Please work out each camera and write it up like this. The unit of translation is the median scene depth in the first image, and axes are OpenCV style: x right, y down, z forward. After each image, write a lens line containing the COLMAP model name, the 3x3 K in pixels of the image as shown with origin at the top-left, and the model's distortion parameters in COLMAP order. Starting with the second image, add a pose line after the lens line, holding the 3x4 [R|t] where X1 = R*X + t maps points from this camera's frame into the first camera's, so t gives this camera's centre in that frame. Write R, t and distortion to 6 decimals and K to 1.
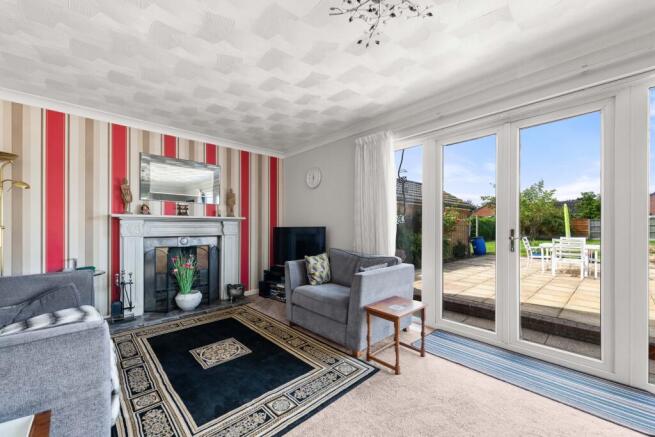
lens RADIAL K [[258.1, 0, 324.0], [0, 258.1, 224.8], [0, 0, 1]] dist [0.004527, -0.001057]
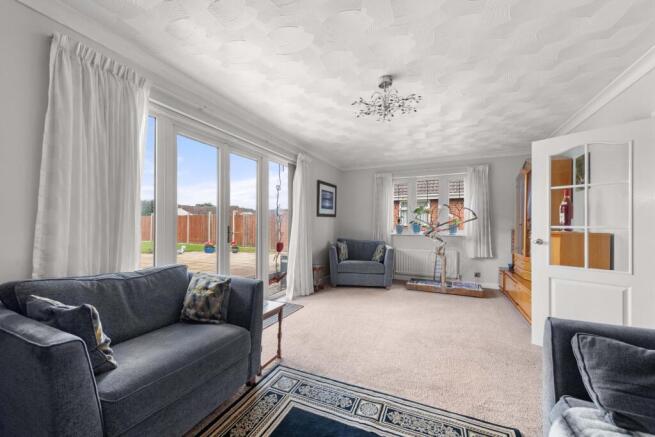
lens RADIAL K [[258.1, 0, 325.8], [0, 258.1, 221.4], [0, 0, 1]] dist [0.004527, -0.001057]
pose [[-0.389731, 0.003541, 0.920922, -0.581774], [-0.017476, 0.999784, -0.011239, -0.000428], [-0.920763, -0.020474, -0.389585, 0.894707]]
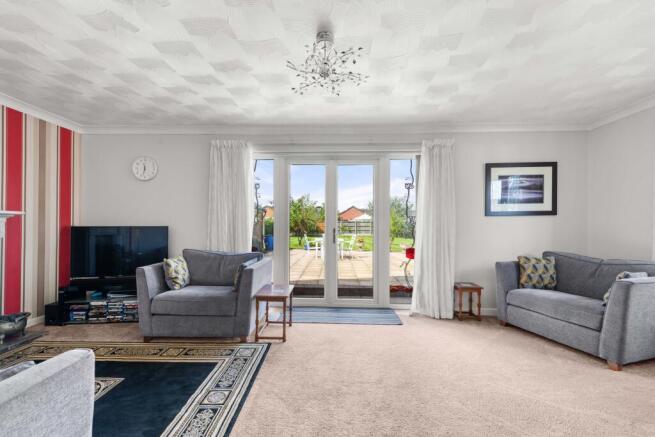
lens RADIAL K [[258.1, 0, 323.5], [0, 258.1, 222.9], [0, 0, 1]] dist [0.004527, -0.001057]
pose [[0.695785, 0.013235, 0.718128, -0.360928], [-0.009588, 0.999912, -0.009138, -0.001396], [-0.718186, -0.000527, 0.695851, -0.022190]]
